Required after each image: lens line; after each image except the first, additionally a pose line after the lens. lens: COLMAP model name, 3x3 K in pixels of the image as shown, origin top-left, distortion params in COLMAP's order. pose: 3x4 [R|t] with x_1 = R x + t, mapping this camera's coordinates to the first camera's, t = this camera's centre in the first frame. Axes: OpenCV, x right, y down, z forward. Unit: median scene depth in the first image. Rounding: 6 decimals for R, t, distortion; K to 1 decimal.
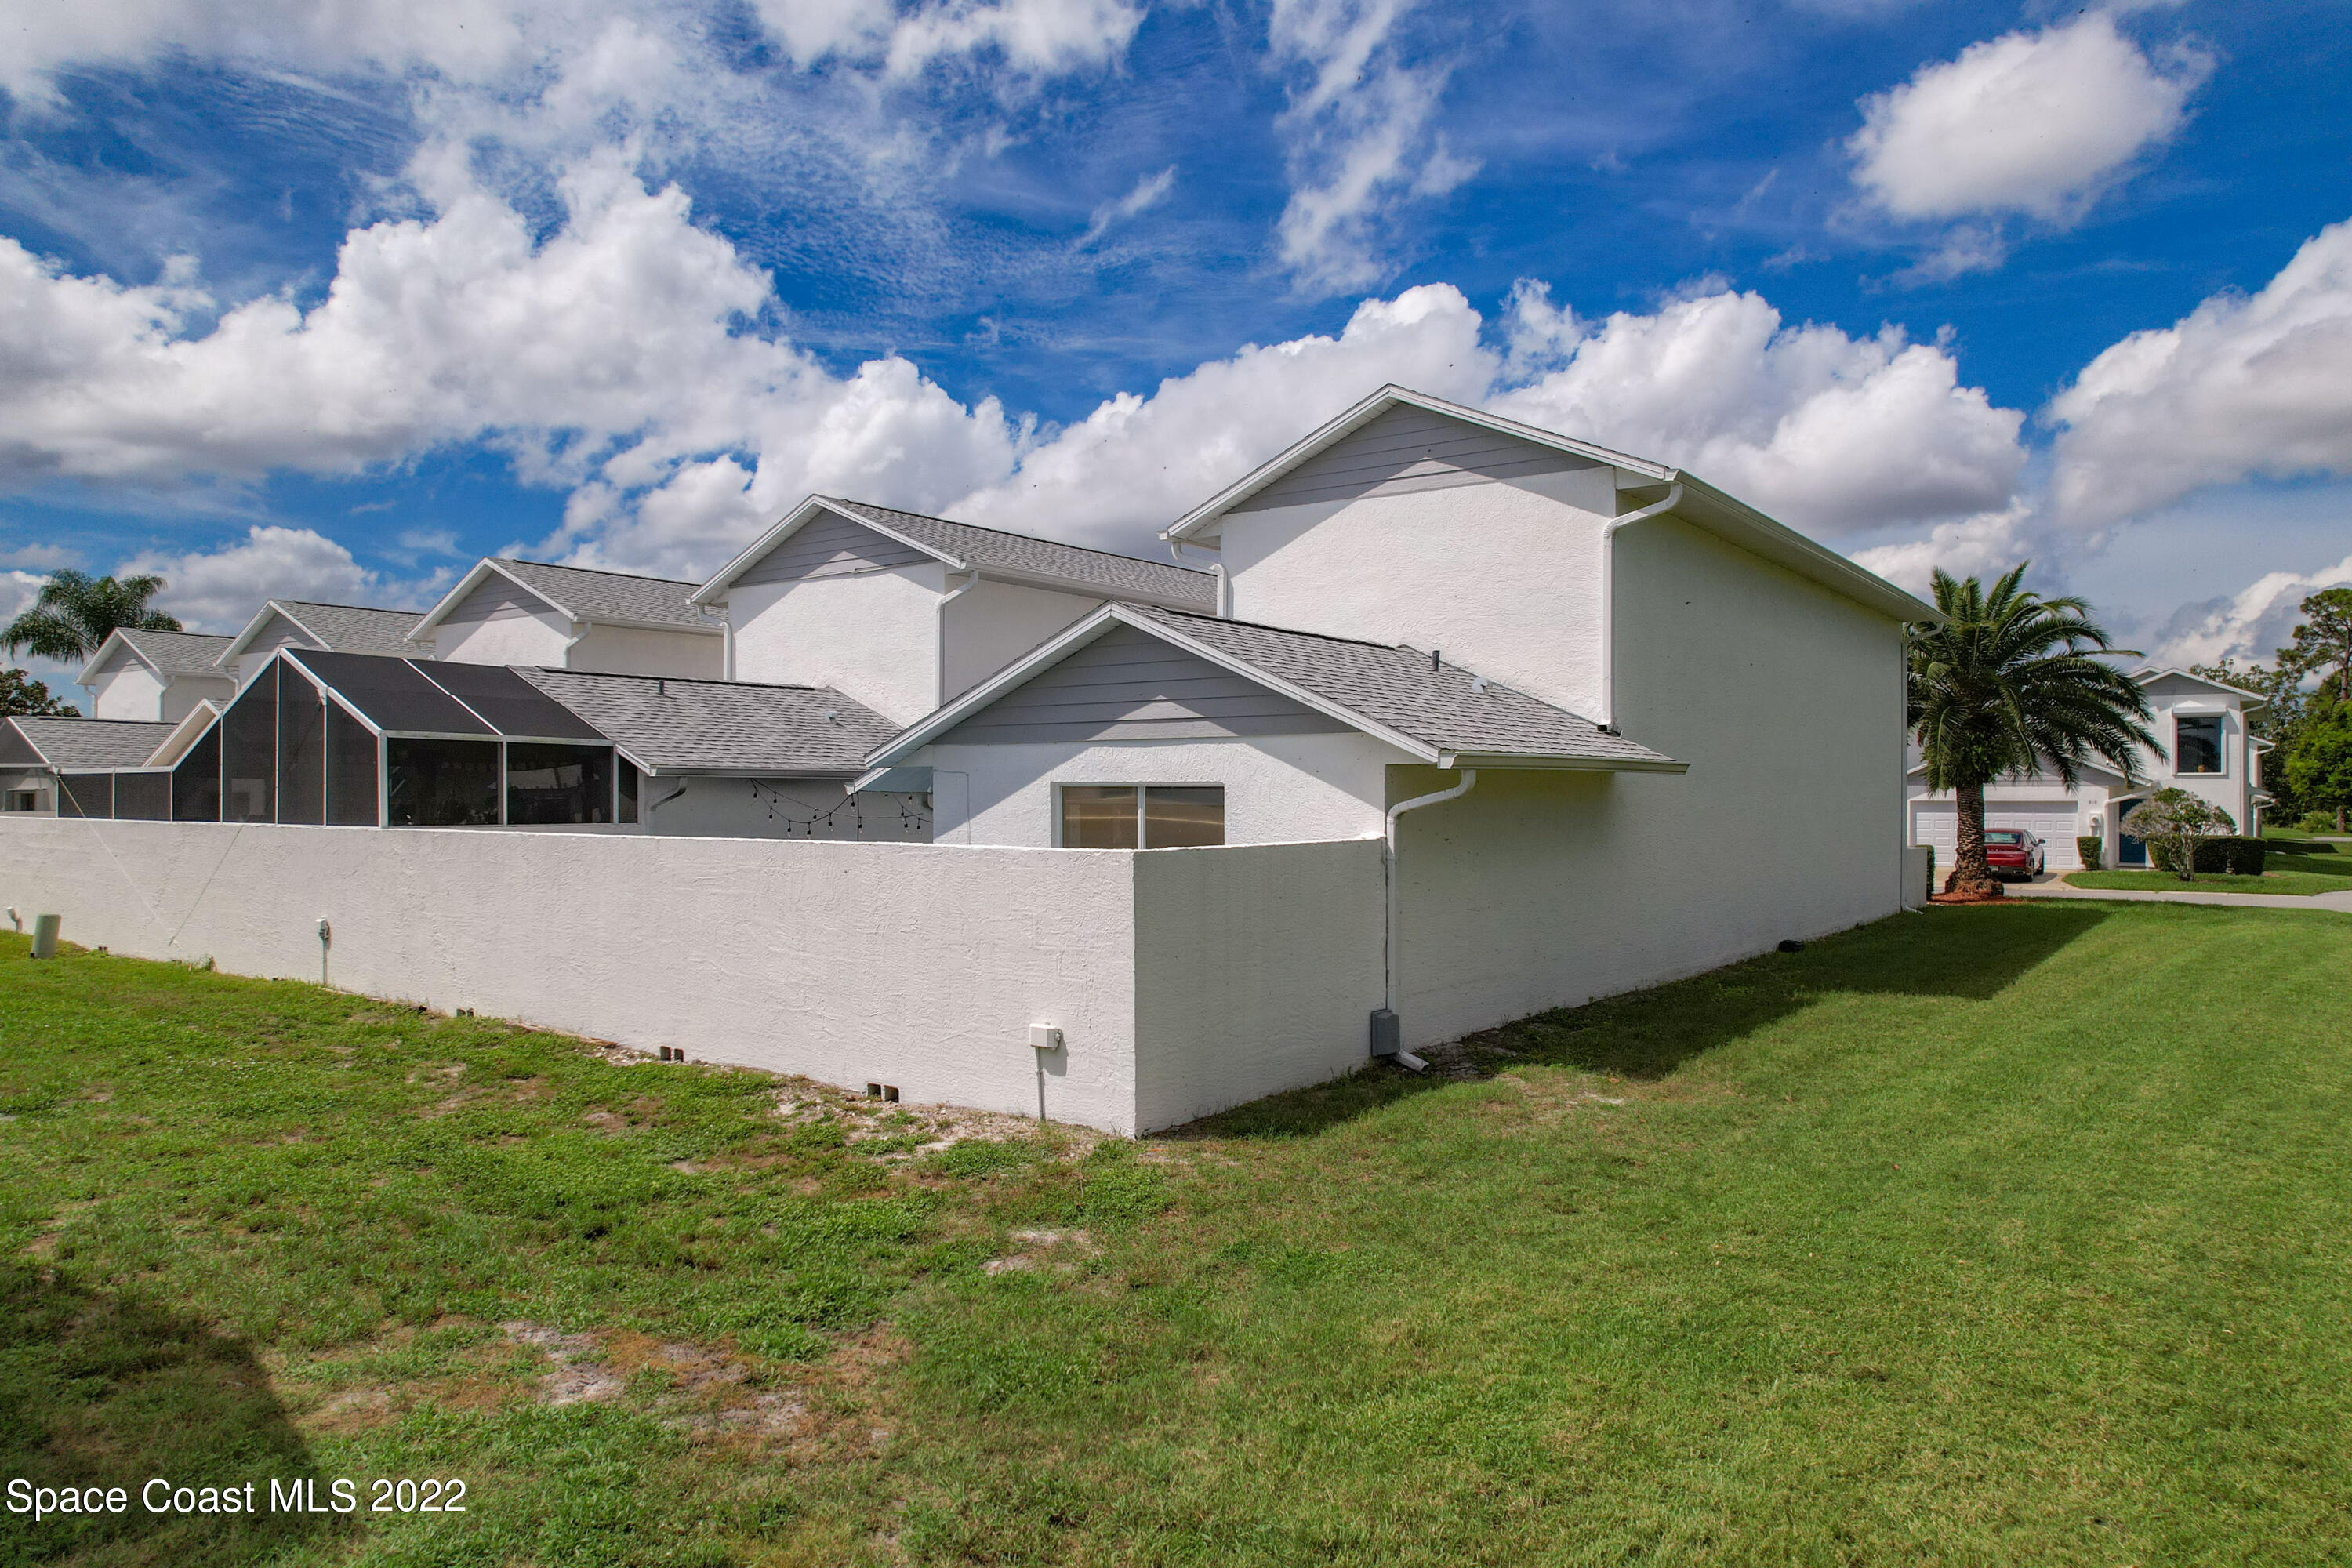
lens RADIAL K [[1523.7, 0, 1192.1], [0, 1523.7, 798.8], [0, 0, 1]] dist [-0.074175, 0.063303]
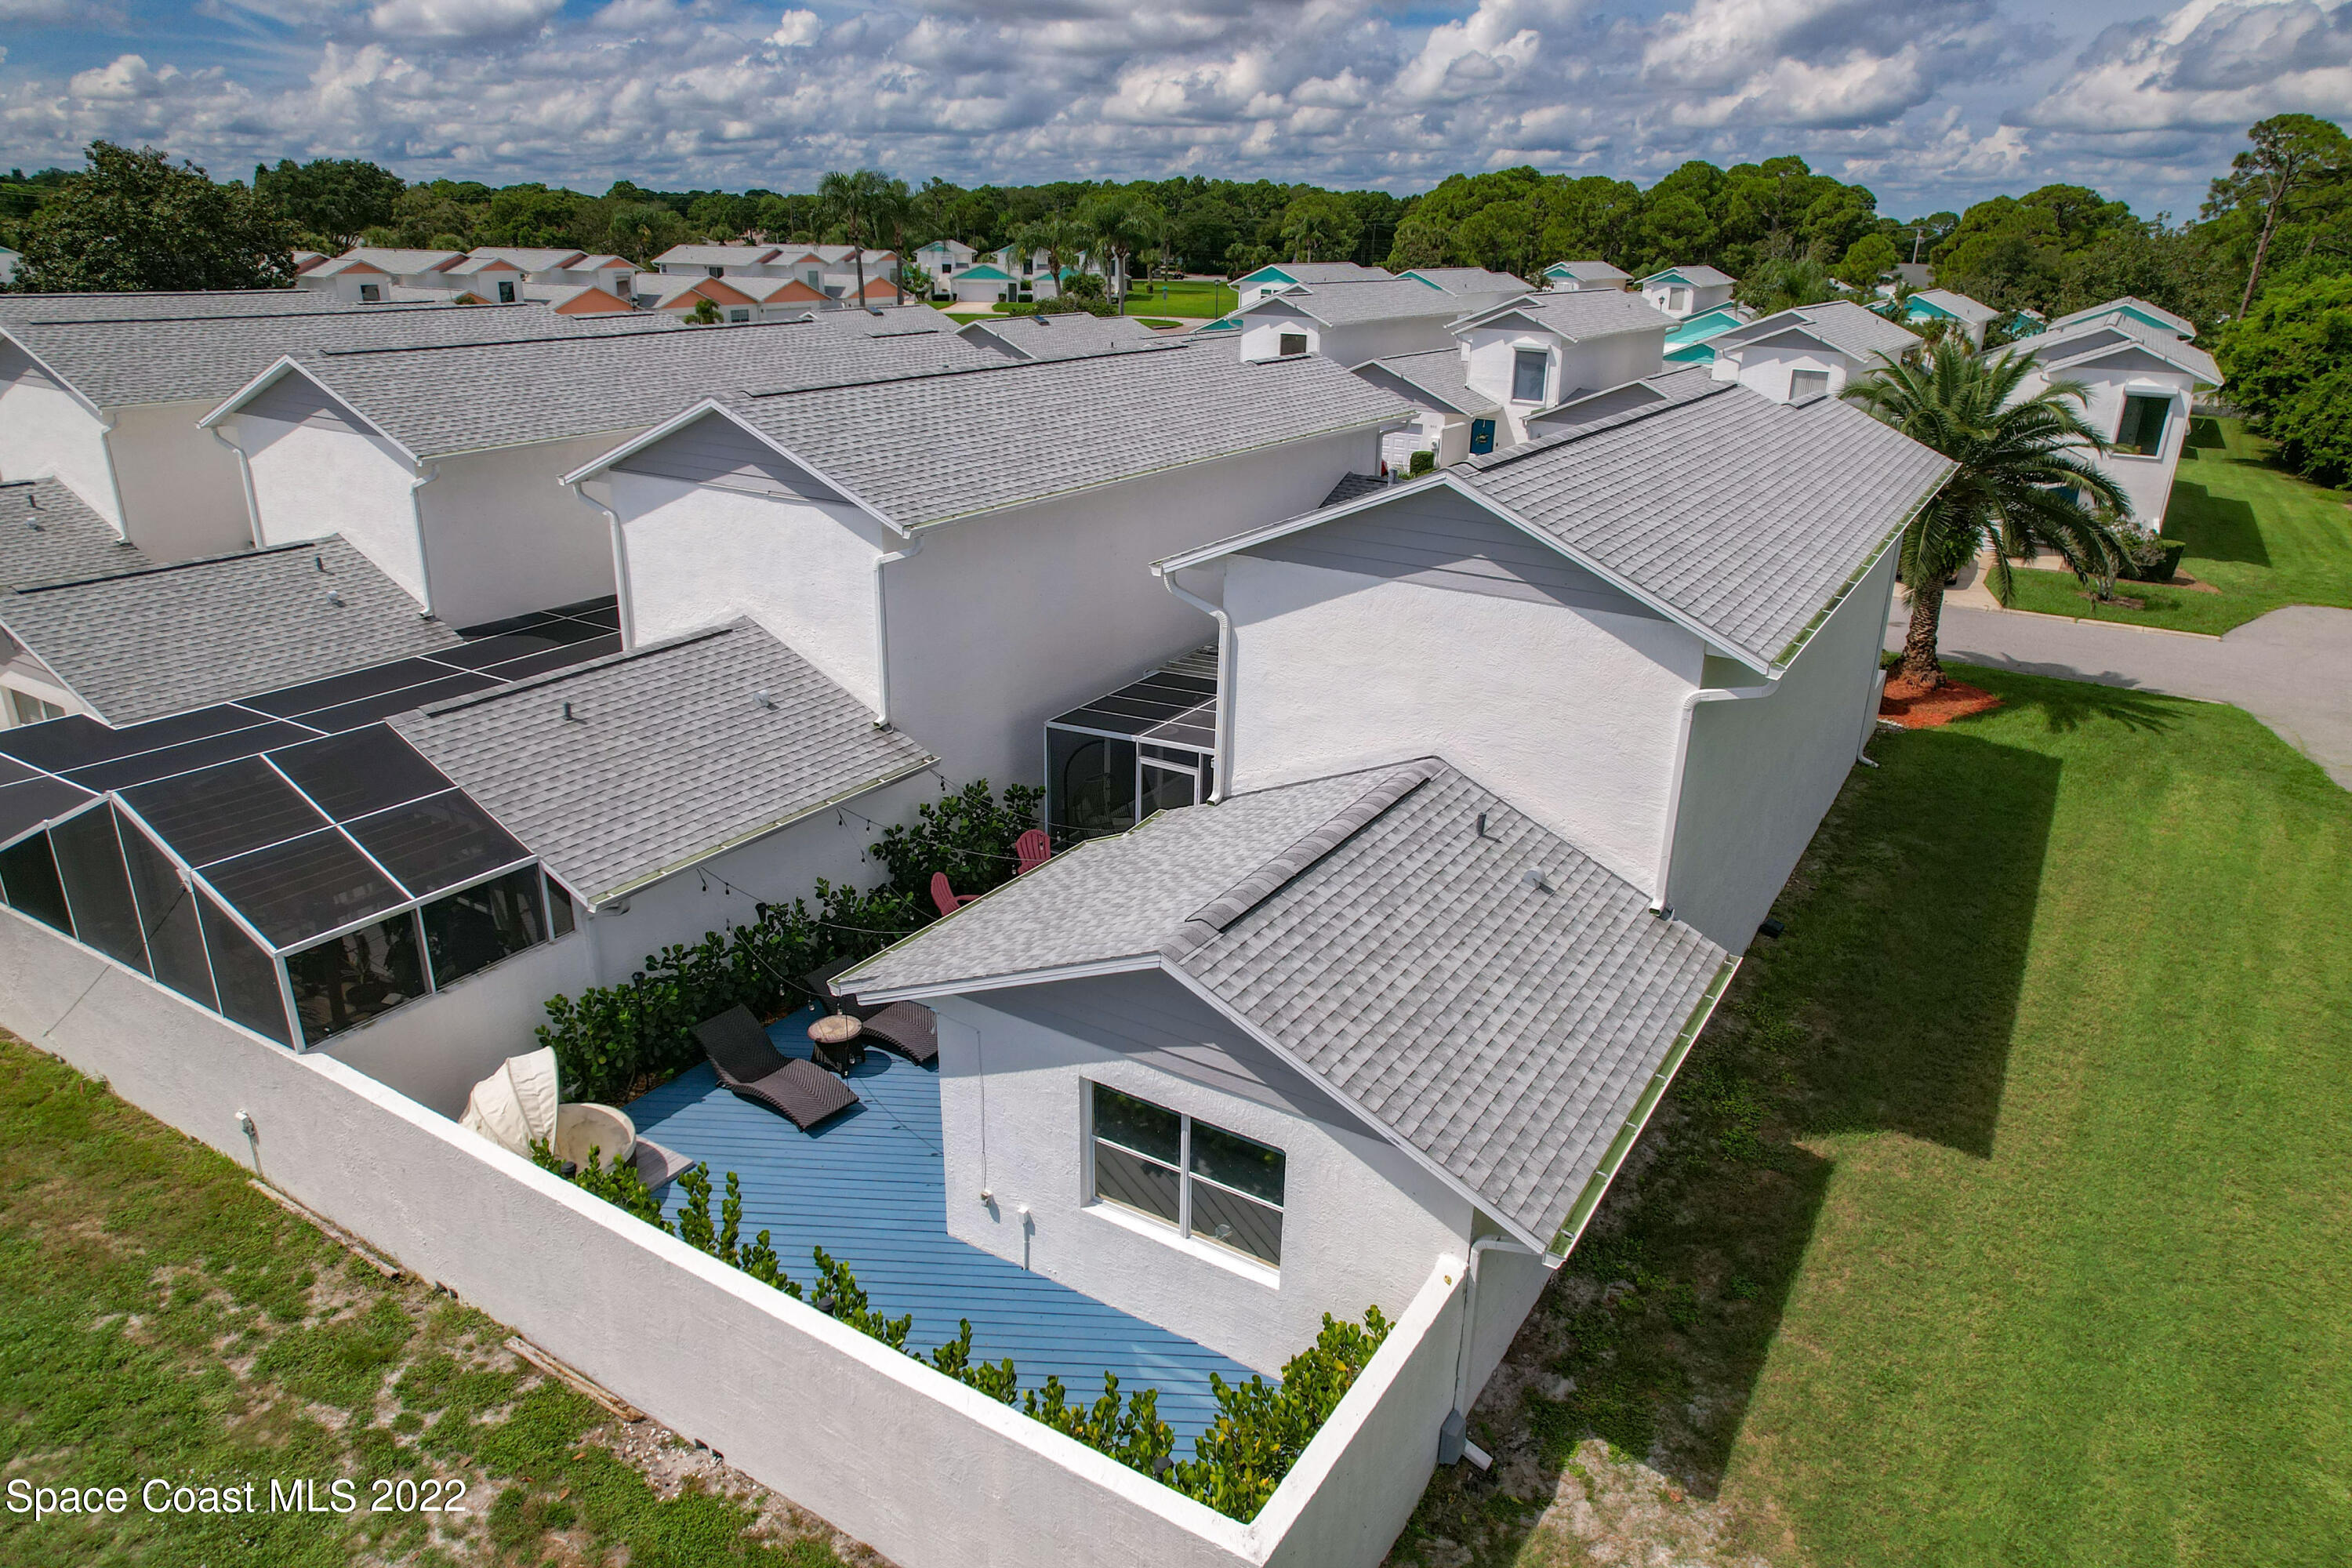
lens RADIAL K [[1523.7, 0, 1192.1], [0, 1523.7, 798.8], [0, 0, 1]] dist [-0.074175, 0.063303]
pose [[0.995814, -0.011434, 0.090682, -0.055426], [-0.022682, 0.930193, 0.366368, -0.261135], [-0.088541, -0.366892, 0.926041, 0.112865]]
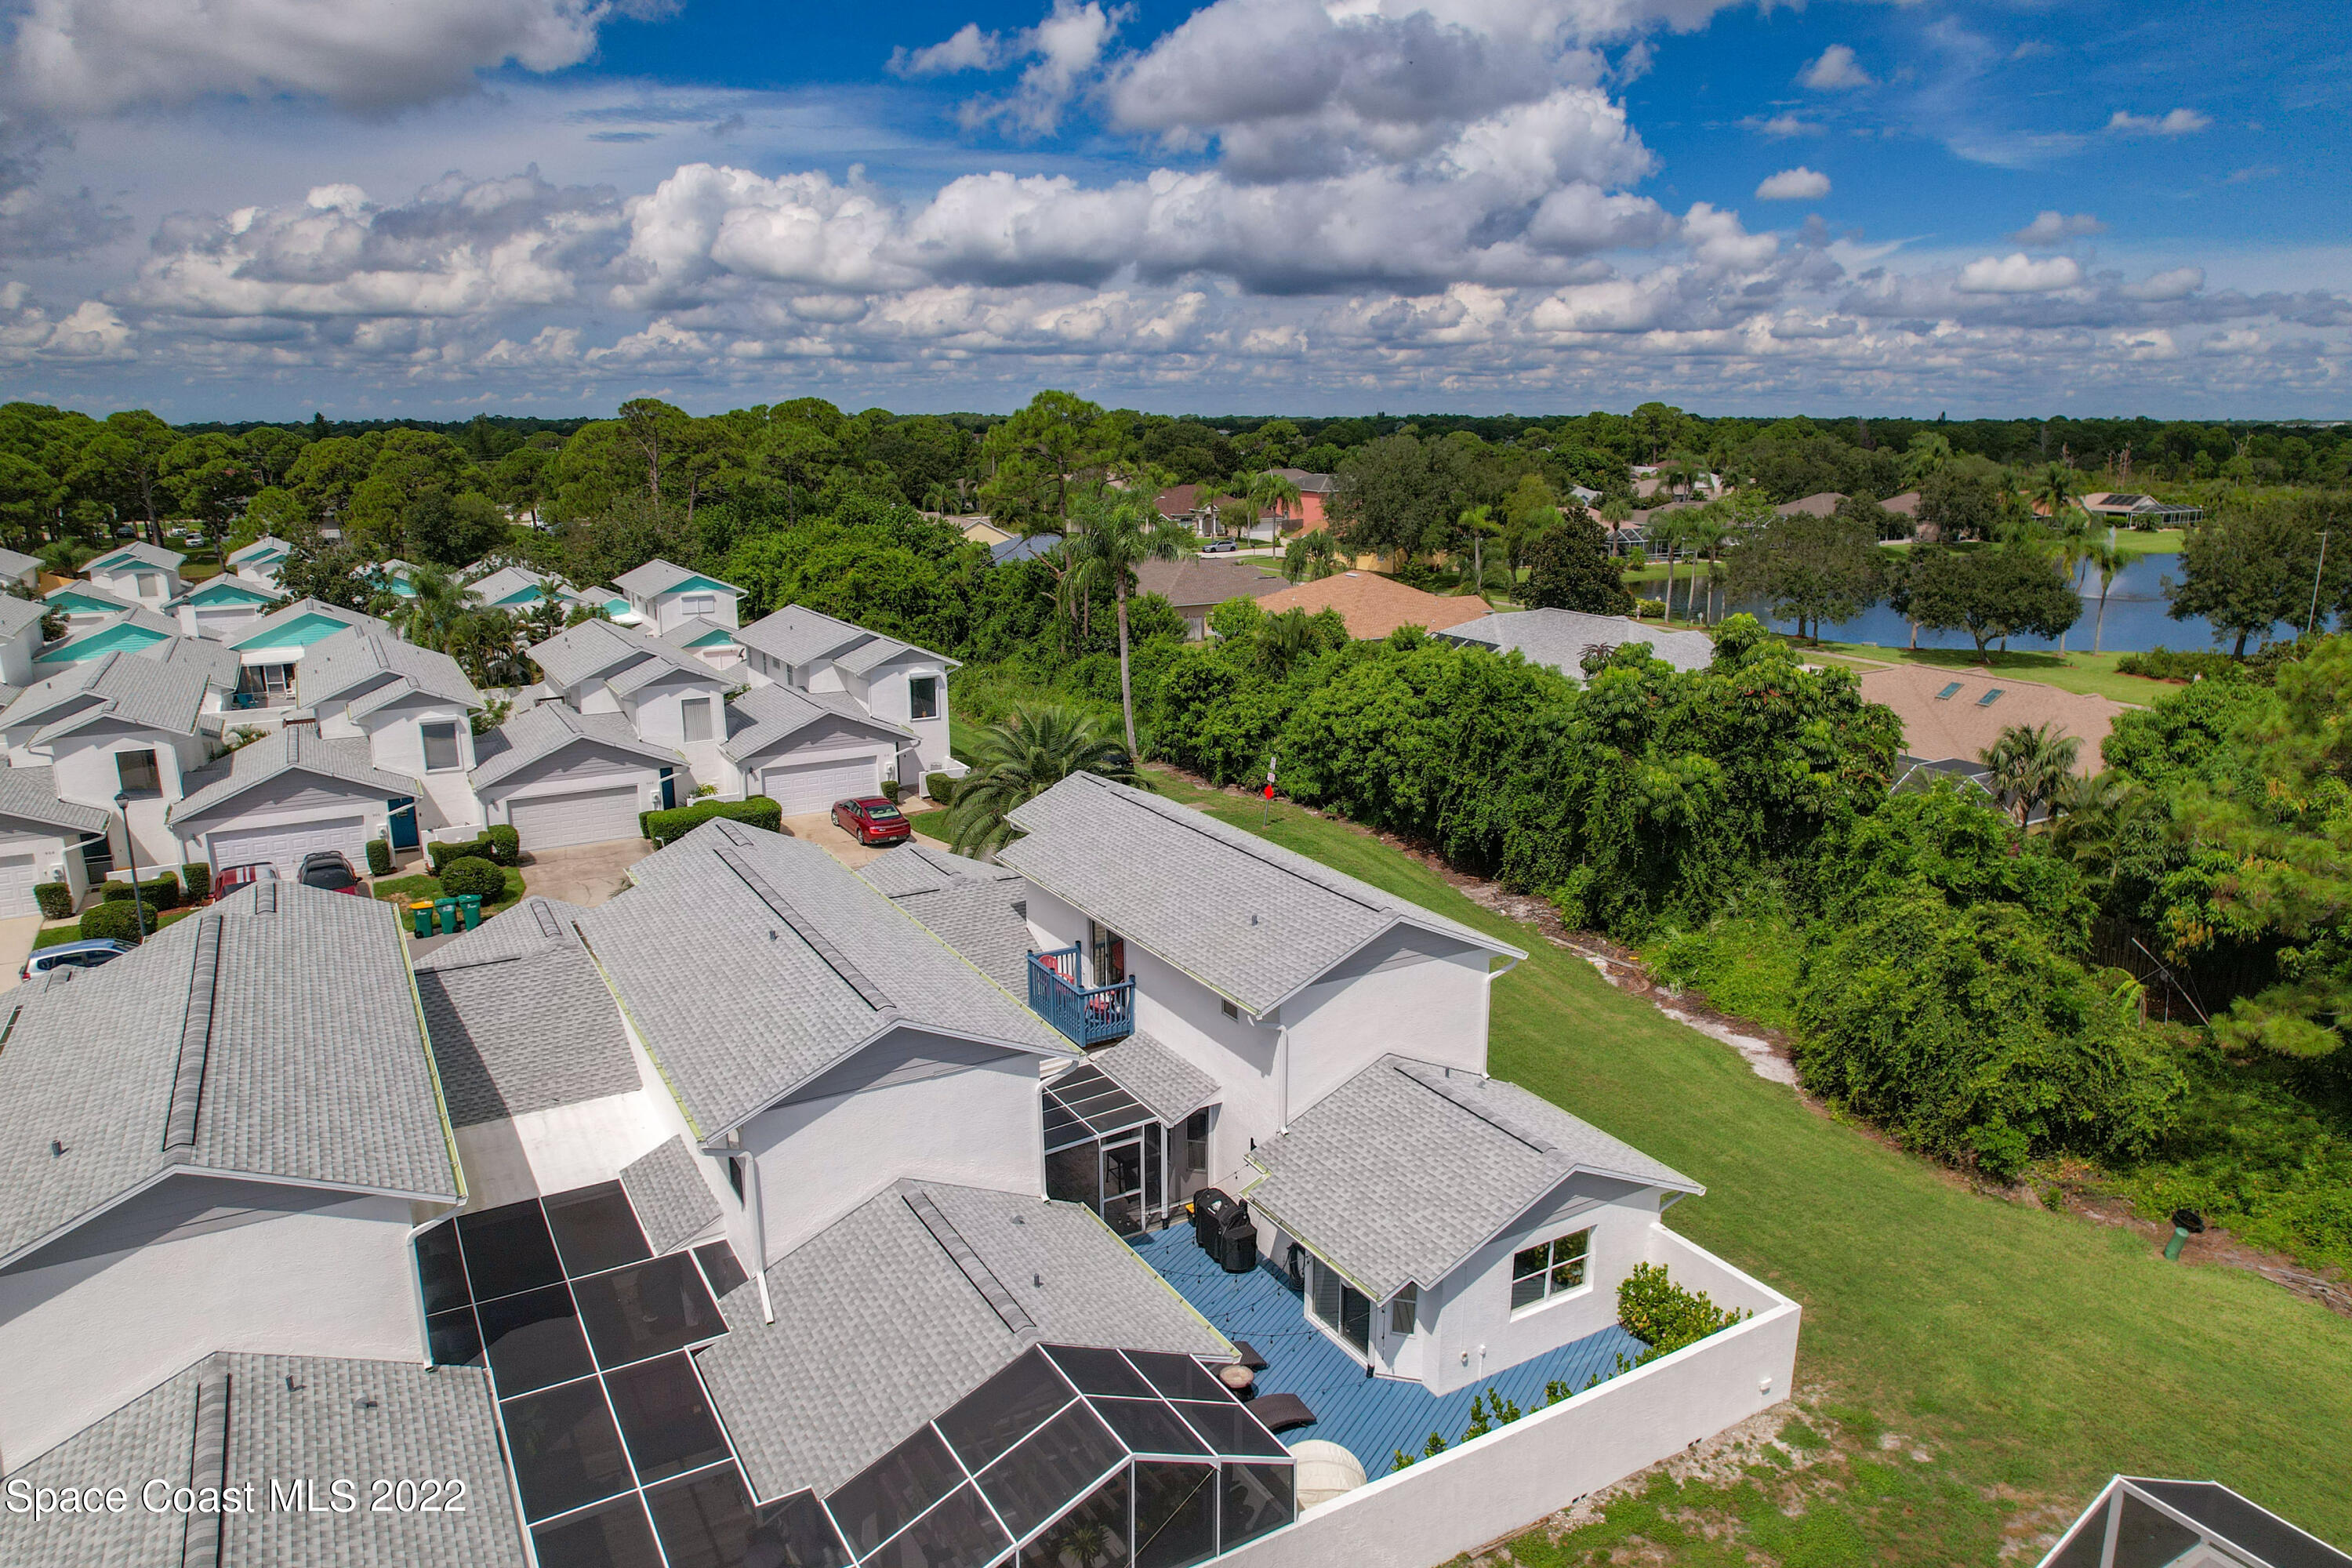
lens RADIAL K [[1523.7, 0, 1192.1], [0, 1523.7, 798.8], [0, 0, 1]] dist [-0.074175, 0.063303]
pose [[0.393628, -0.224543, 0.891425, -0.898170], [-0.008118, 0.968822, 0.247623, -0.515804], [-0.919234, -0.104708, 0.379532, 0.371428]]
